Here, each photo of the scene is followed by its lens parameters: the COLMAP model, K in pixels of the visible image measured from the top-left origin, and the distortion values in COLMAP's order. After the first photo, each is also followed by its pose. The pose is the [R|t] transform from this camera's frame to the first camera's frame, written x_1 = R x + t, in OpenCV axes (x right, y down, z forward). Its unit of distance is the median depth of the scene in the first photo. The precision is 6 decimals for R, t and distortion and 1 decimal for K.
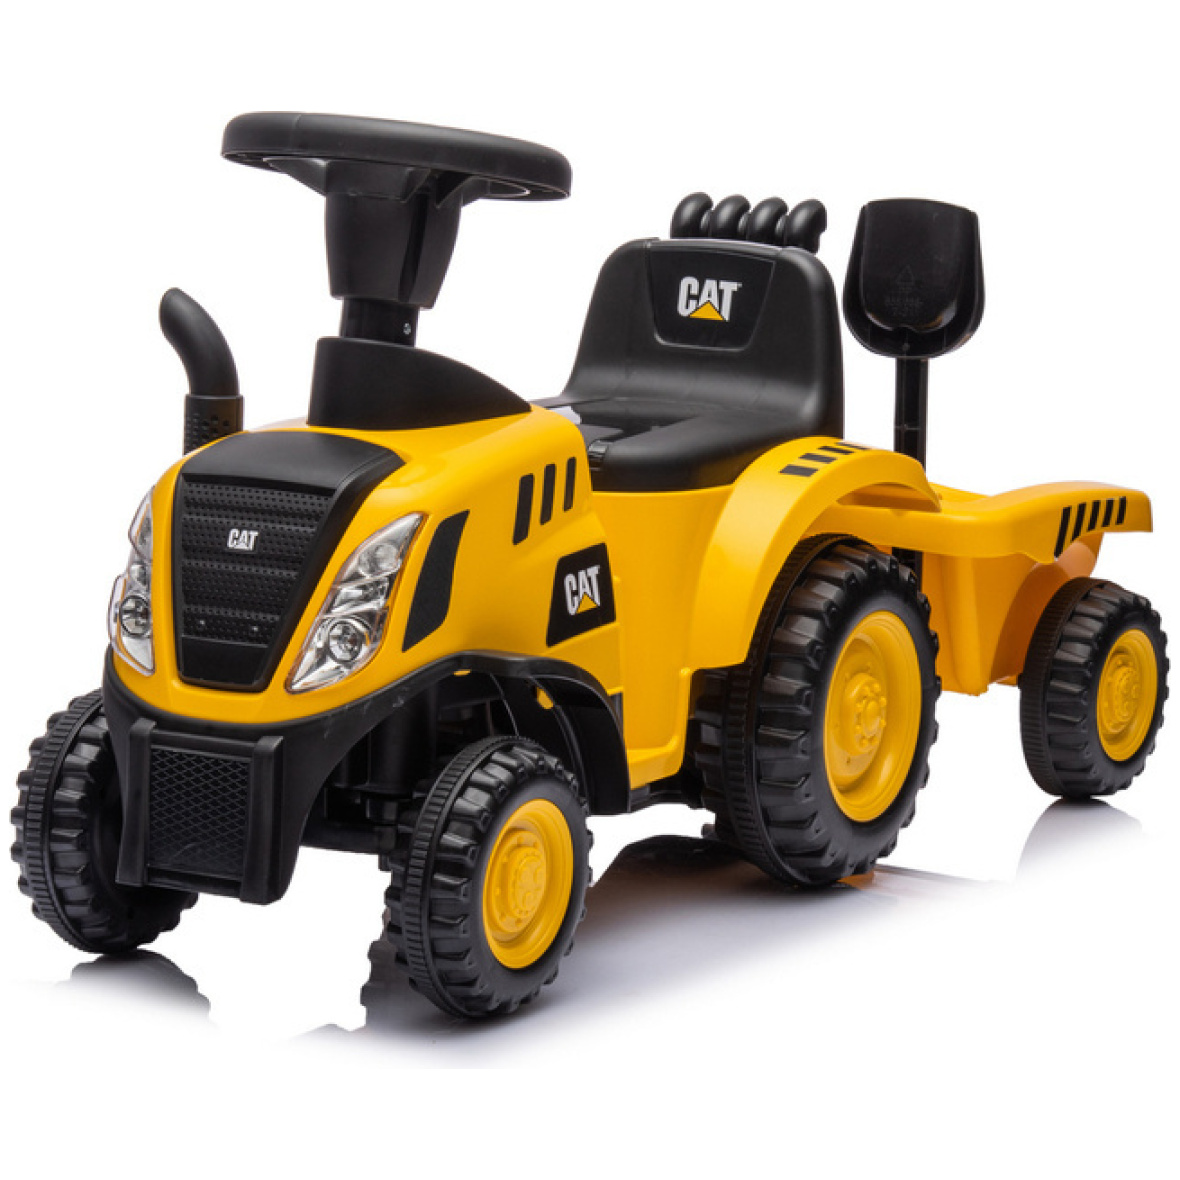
lens RADIAL K [[4319.5, 0, 590.0], [0, 4319.5, 590.0], [0, 0, 1]] dist [0.389088, 0.994412]
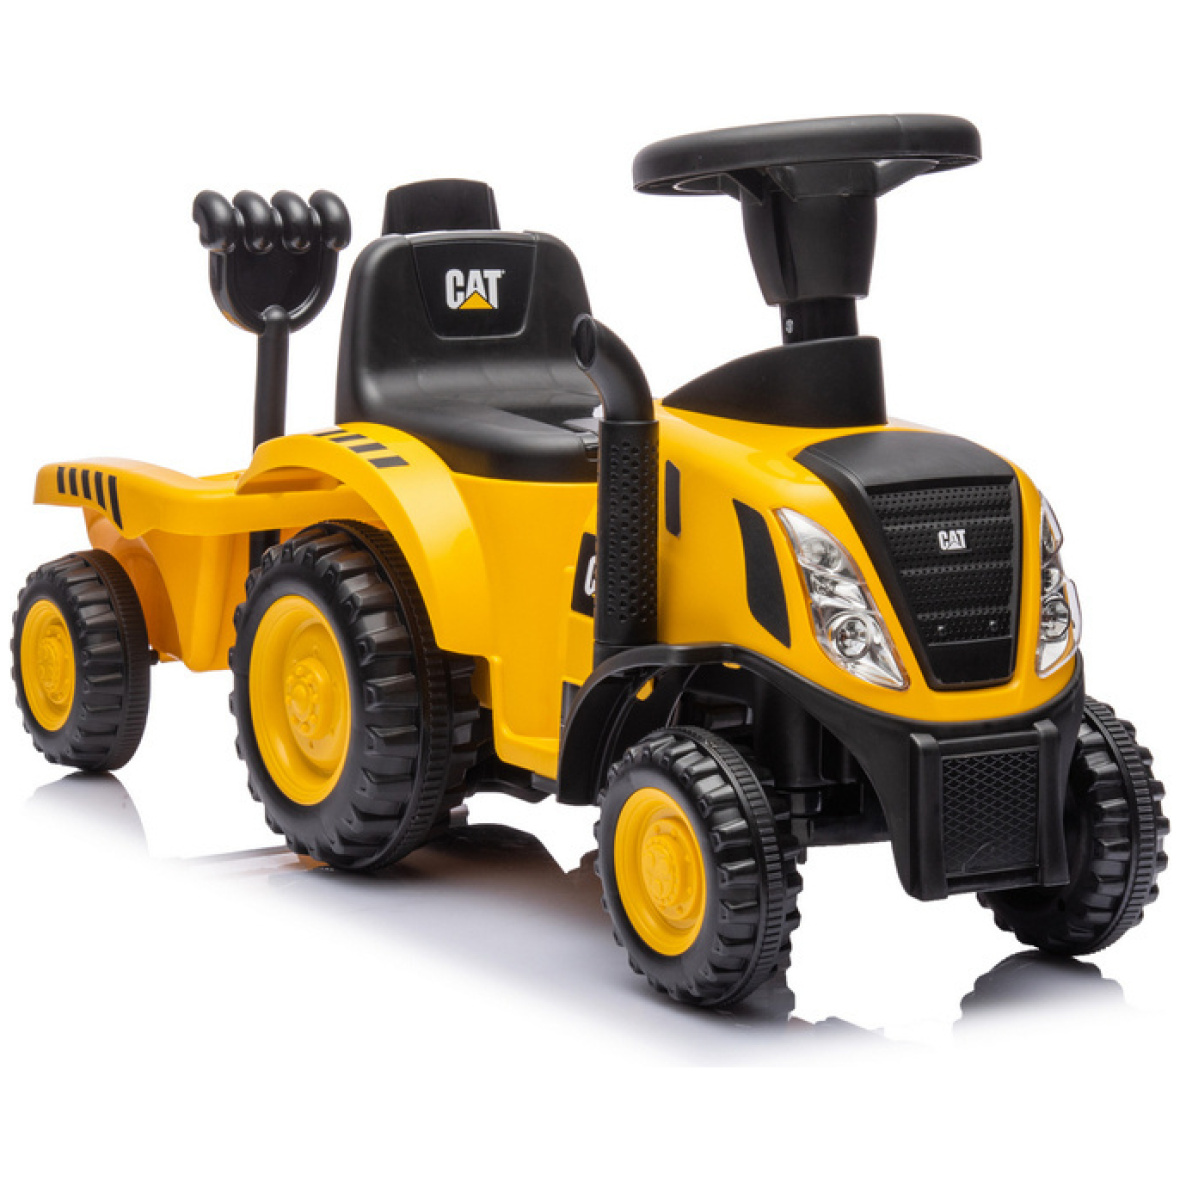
lens RADIAL K [[4319.5, 0, 590.0], [0, 4319.5, 590.0], [0, 0, 1]] dist [0.389088, 0.994412]
pose [[0.448797, -0.154718, 0.880139, -0.969098], [0.138280, 0.985059, 0.102650, -0.110930], [-0.882870, 0.075637, 0.463486, 0.585720]]
